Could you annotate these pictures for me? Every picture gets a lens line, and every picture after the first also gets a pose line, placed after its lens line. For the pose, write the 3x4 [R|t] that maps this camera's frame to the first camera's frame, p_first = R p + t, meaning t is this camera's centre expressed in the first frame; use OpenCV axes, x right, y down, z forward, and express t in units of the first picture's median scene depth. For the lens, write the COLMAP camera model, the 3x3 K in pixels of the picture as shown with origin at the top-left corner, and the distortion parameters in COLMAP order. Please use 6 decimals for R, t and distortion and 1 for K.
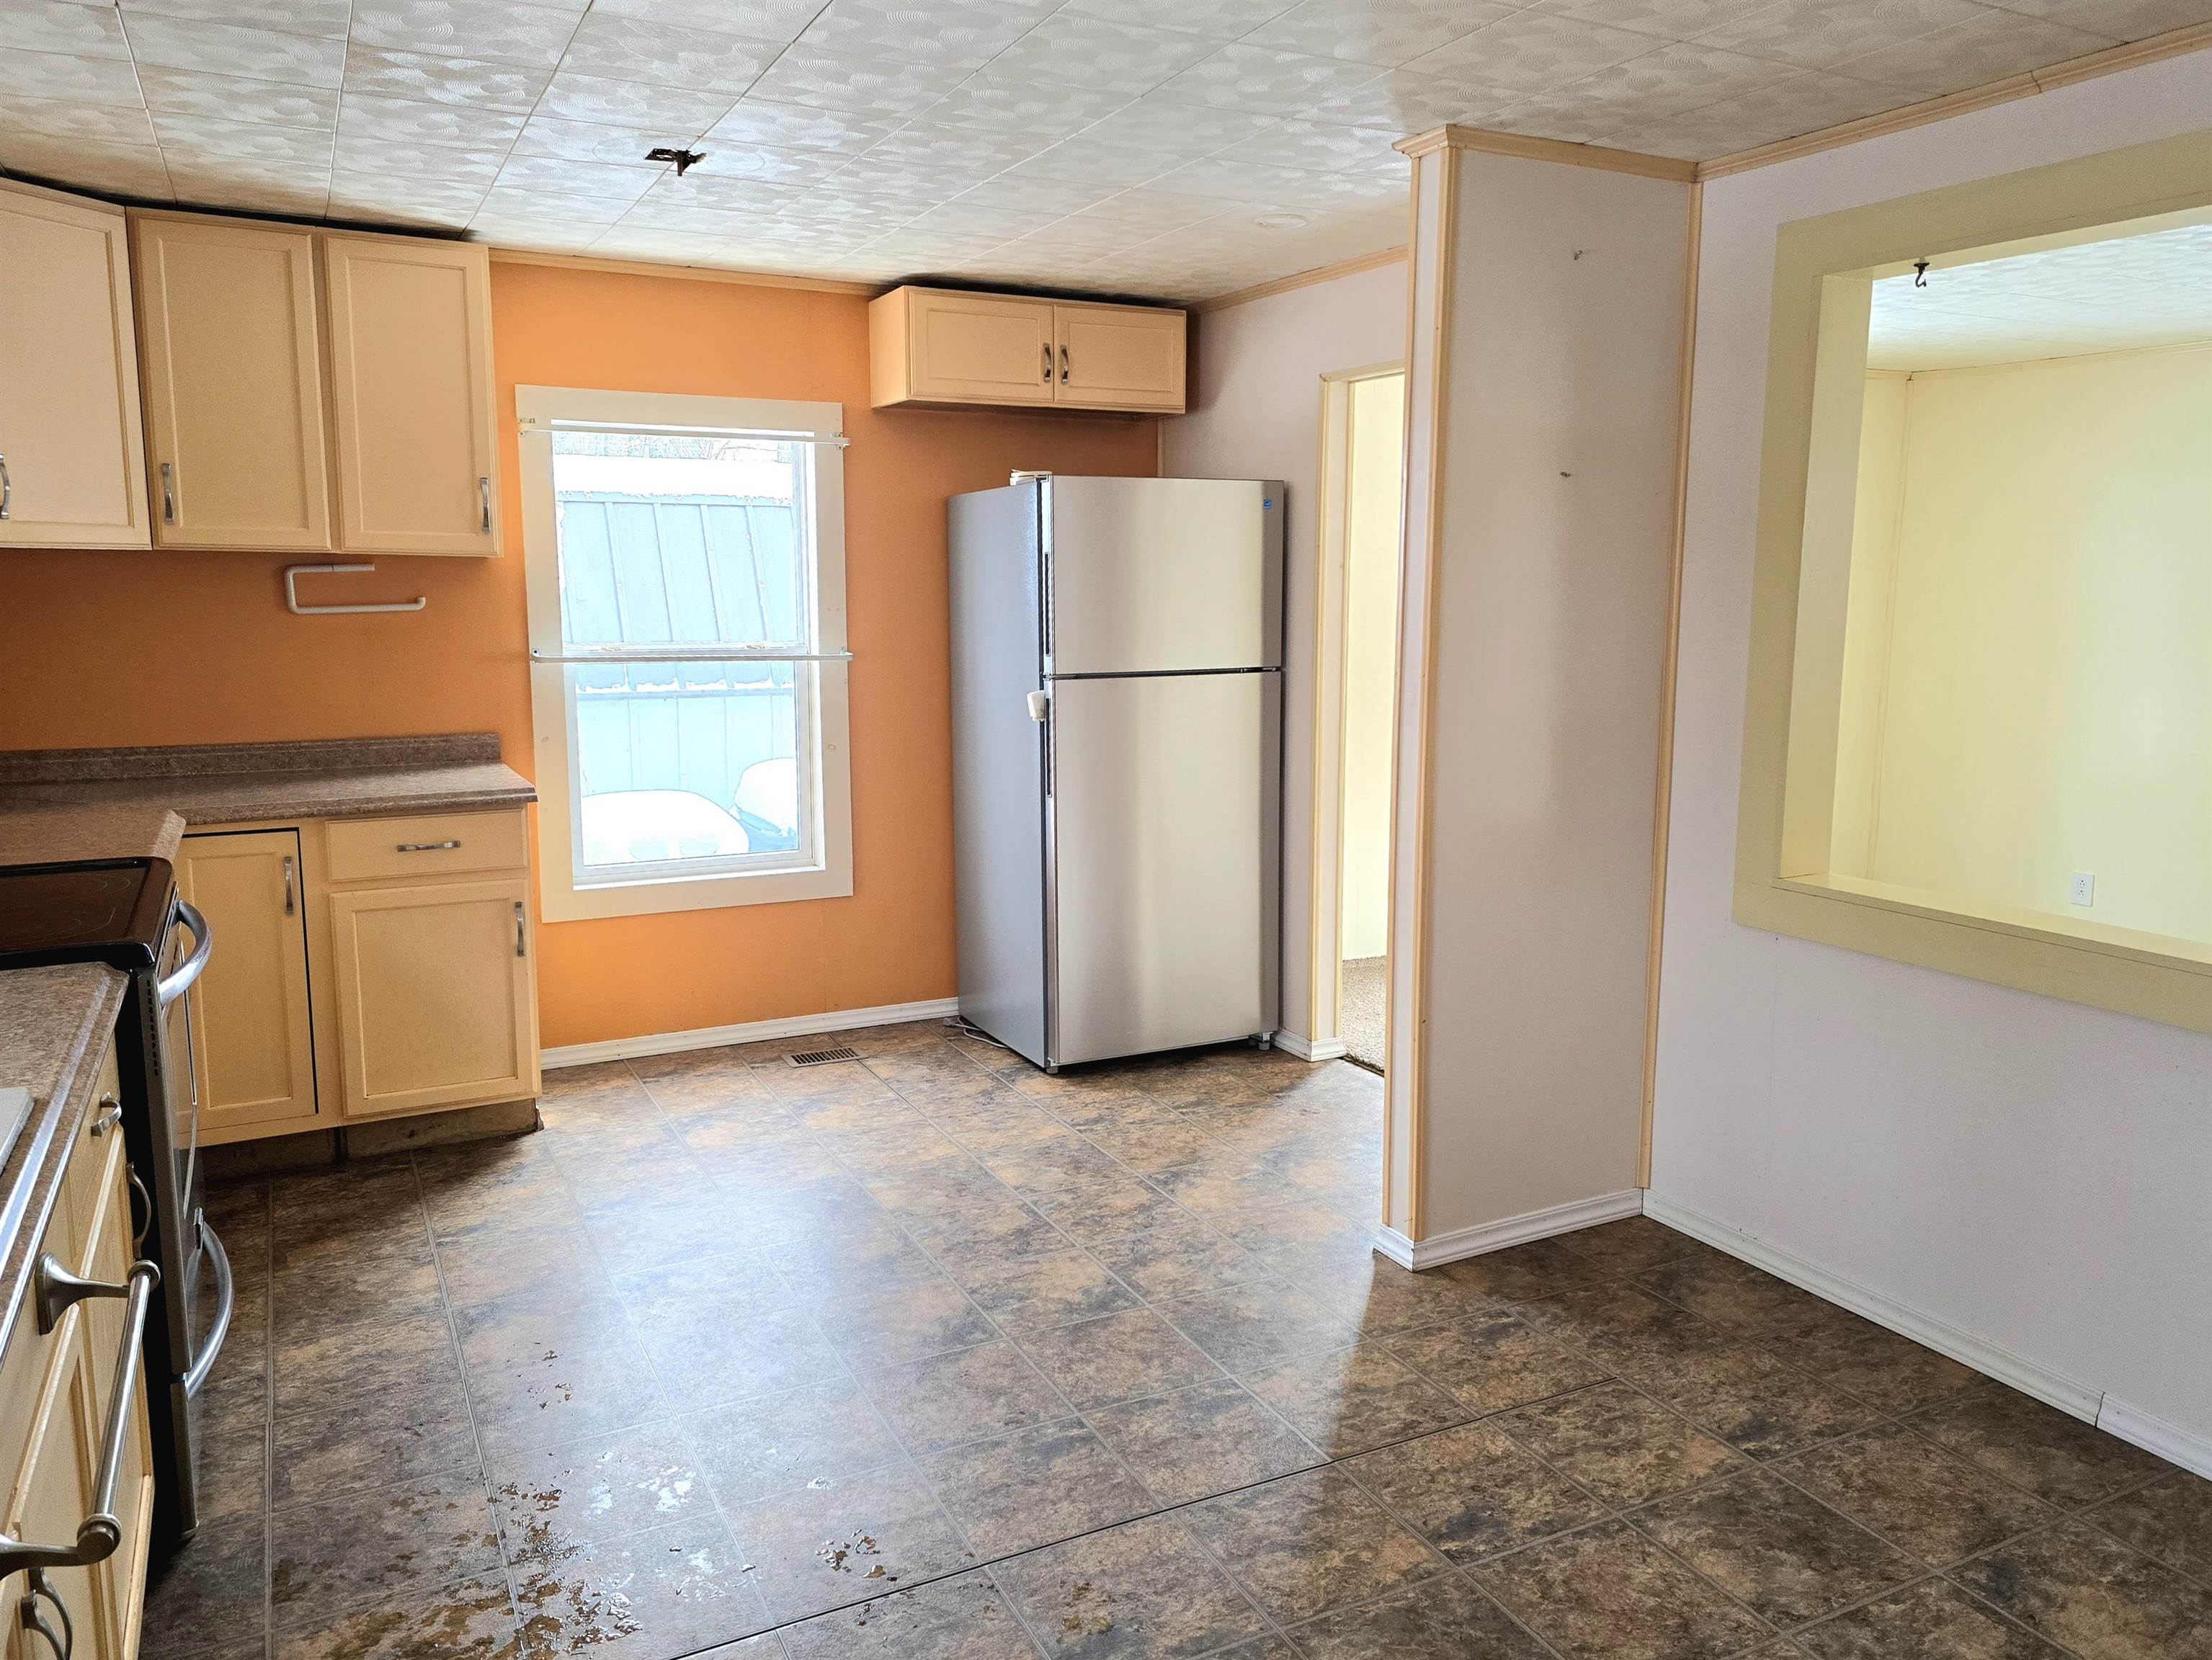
lens RADIAL K [[1589.2, 0, 1084.0], [0, 1589.2, 809.1], [0, 0, 1]] dist [0.078779, -0.079658]
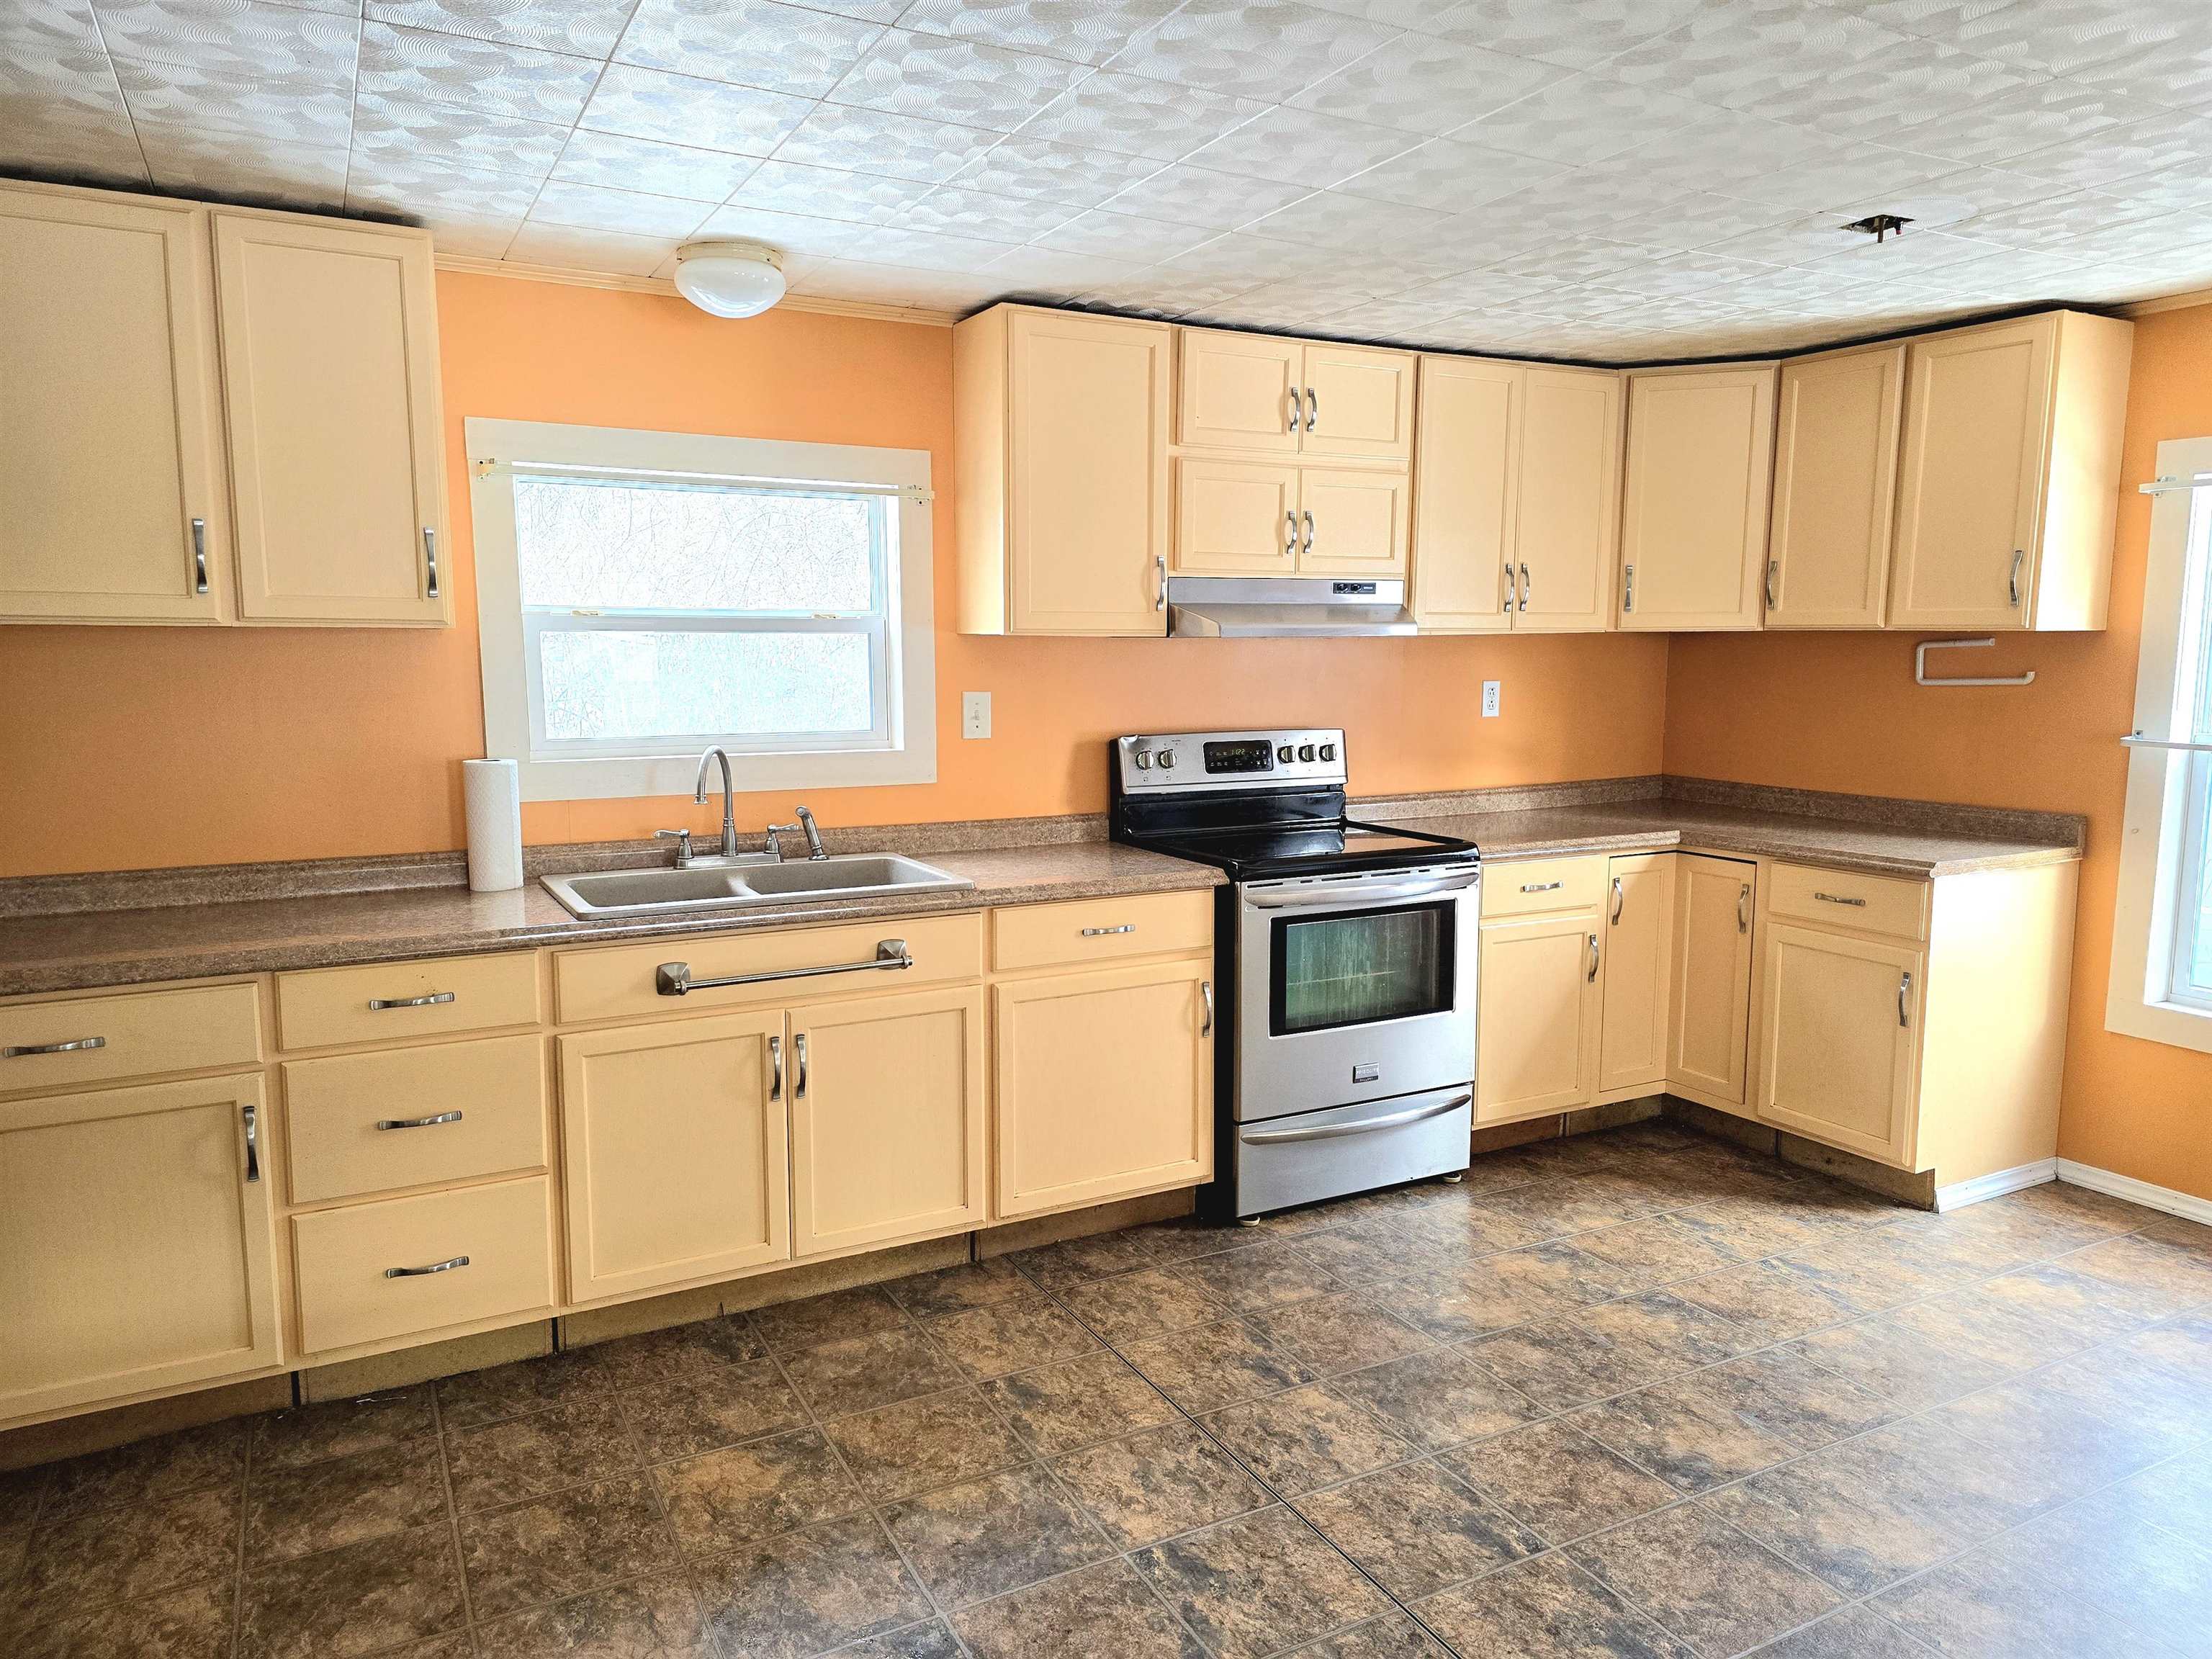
lens RADIAL K [[1476.7, 0, 1106.0], [0, 1476.7, 829.5], [0, 0, 1]] dist [0.082142, -0.077653]
pose [[0.022682, 0.123358, -0.992103, 0.737315], [-0.146241, 0.982093, 0.118770, -0.090685], [0.988989, 0.142392, 0.040316, 0.591562]]
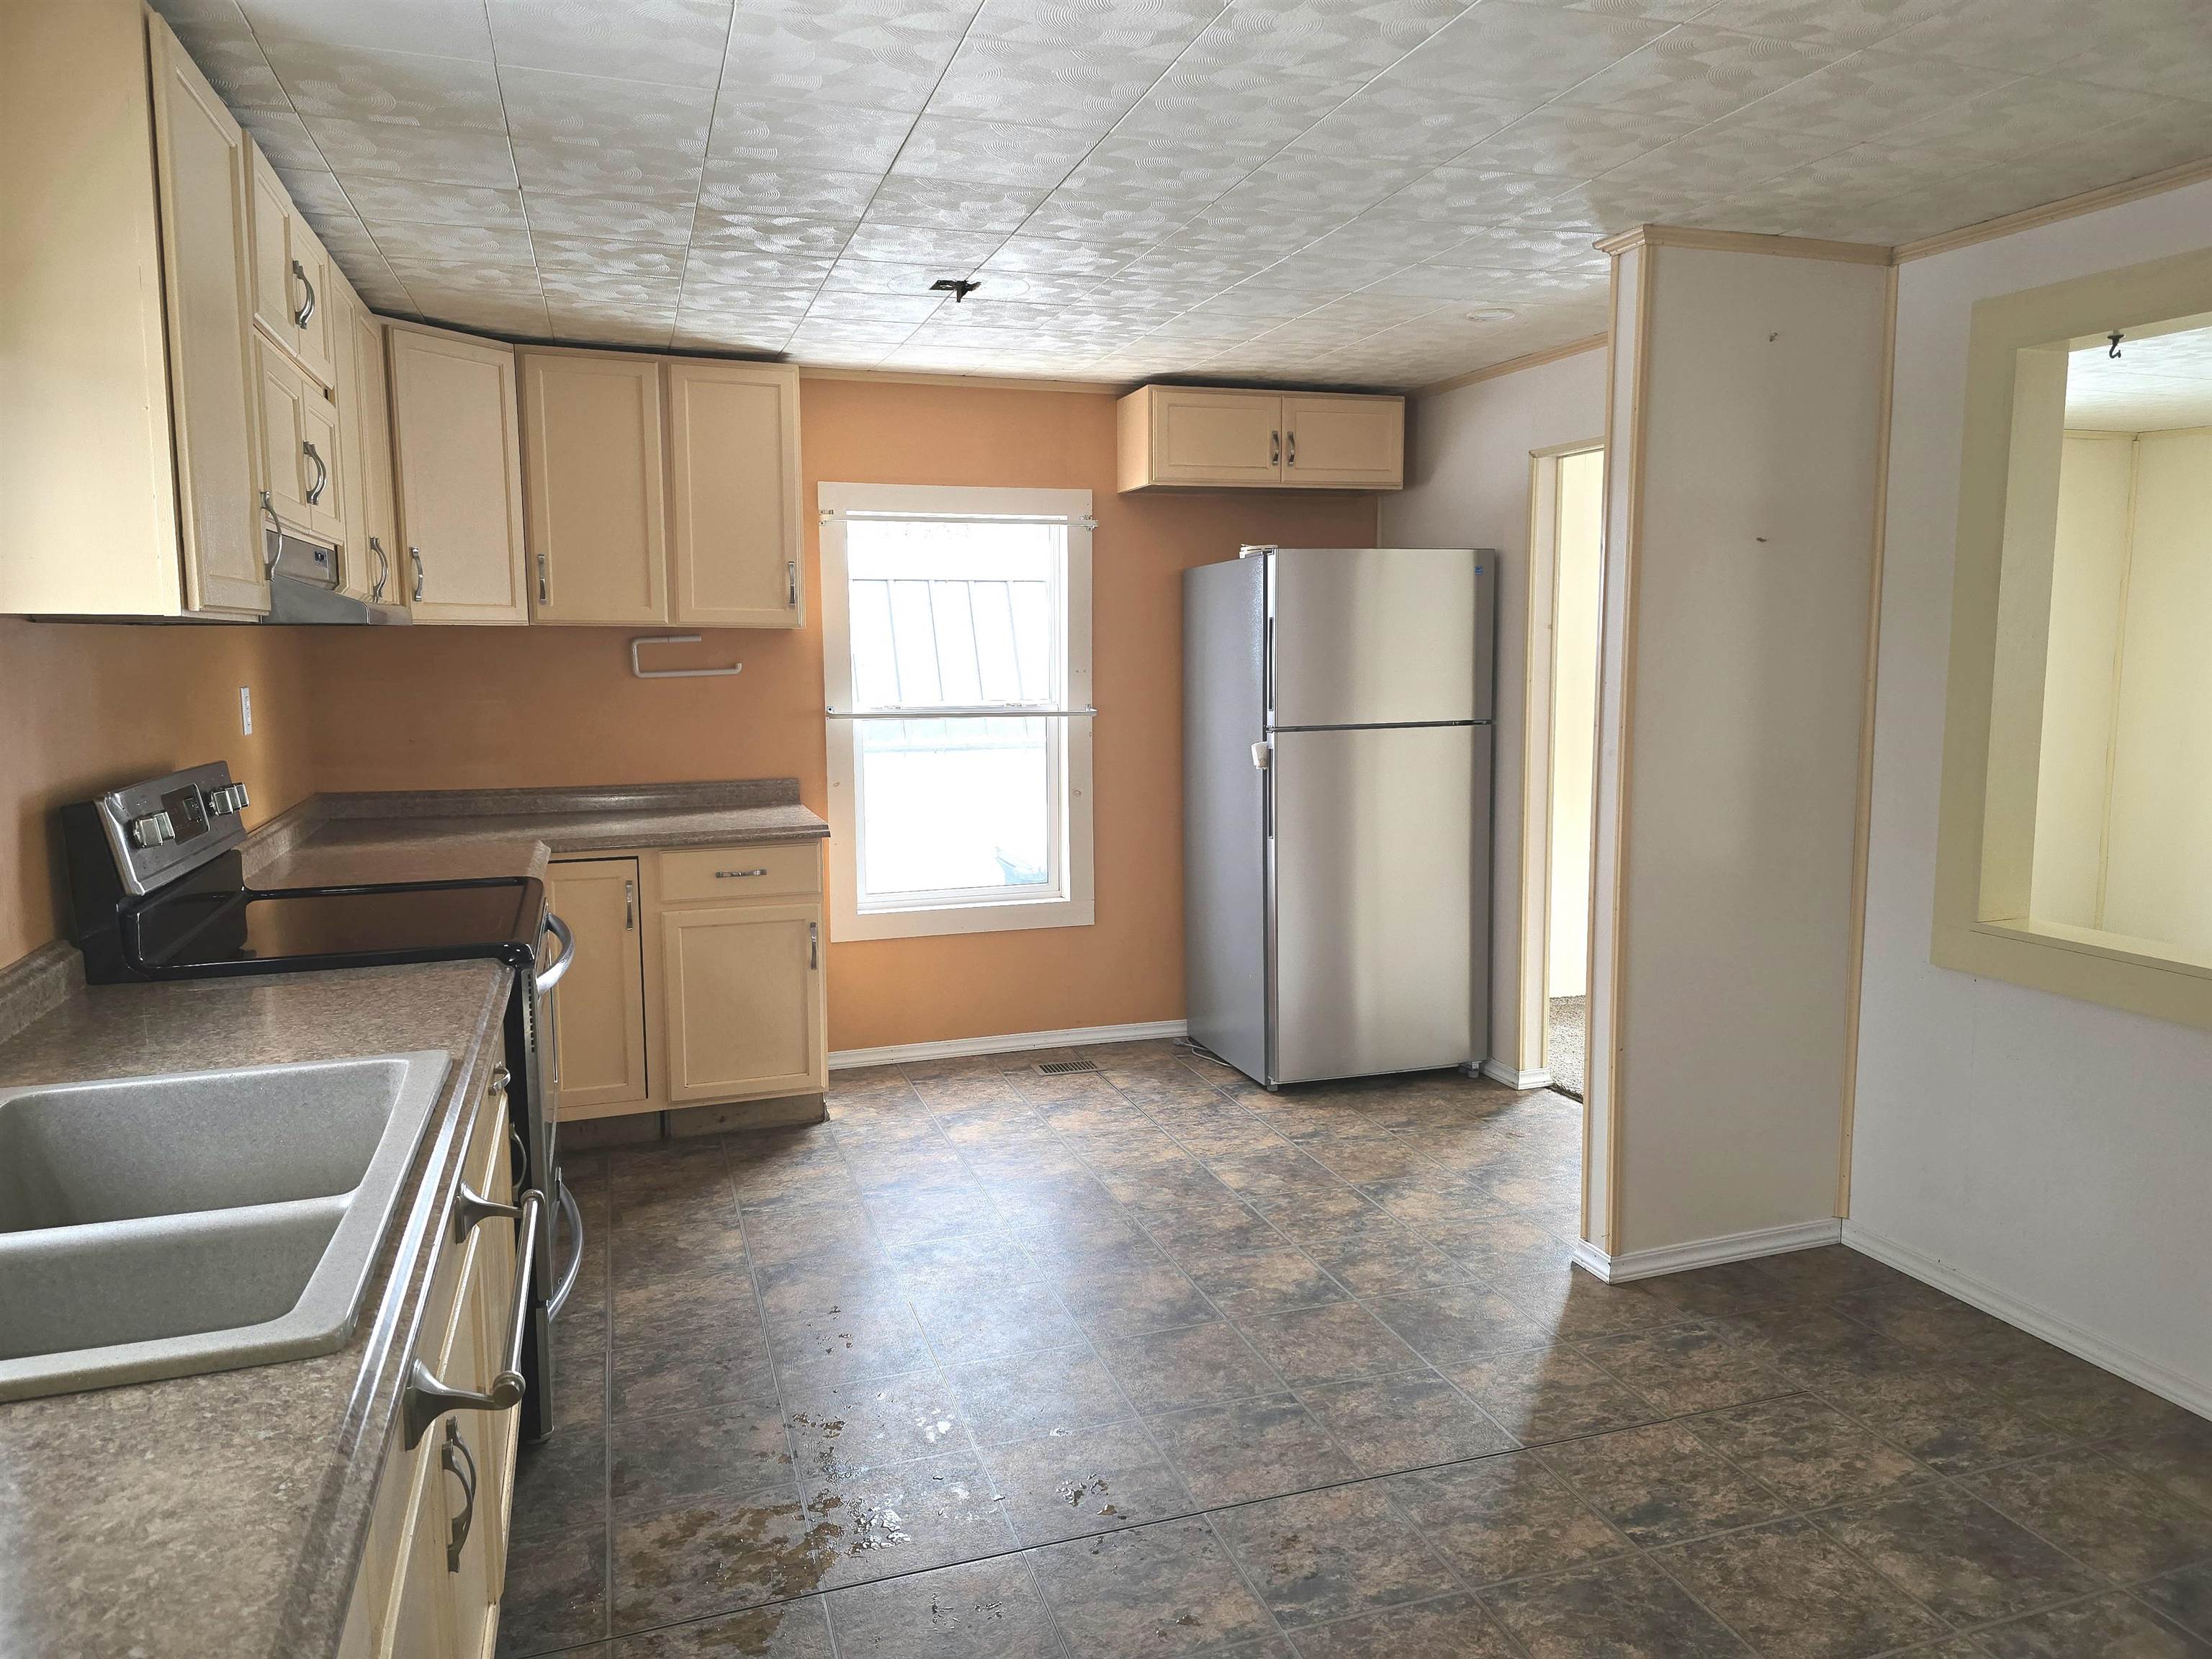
lens RADIAL K [[1480.9, 0, 1092.1], [0, 1480.9, 812.9], [0, 0, 1]] dist [0.065654, -0.062350]
pose [[0.988979, 0.008930, -0.147786, 0.009347], [-0.013267, 0.999509, -0.028390, 0.007862], [0.147459, 0.030038, 0.988612, -0.050706]]
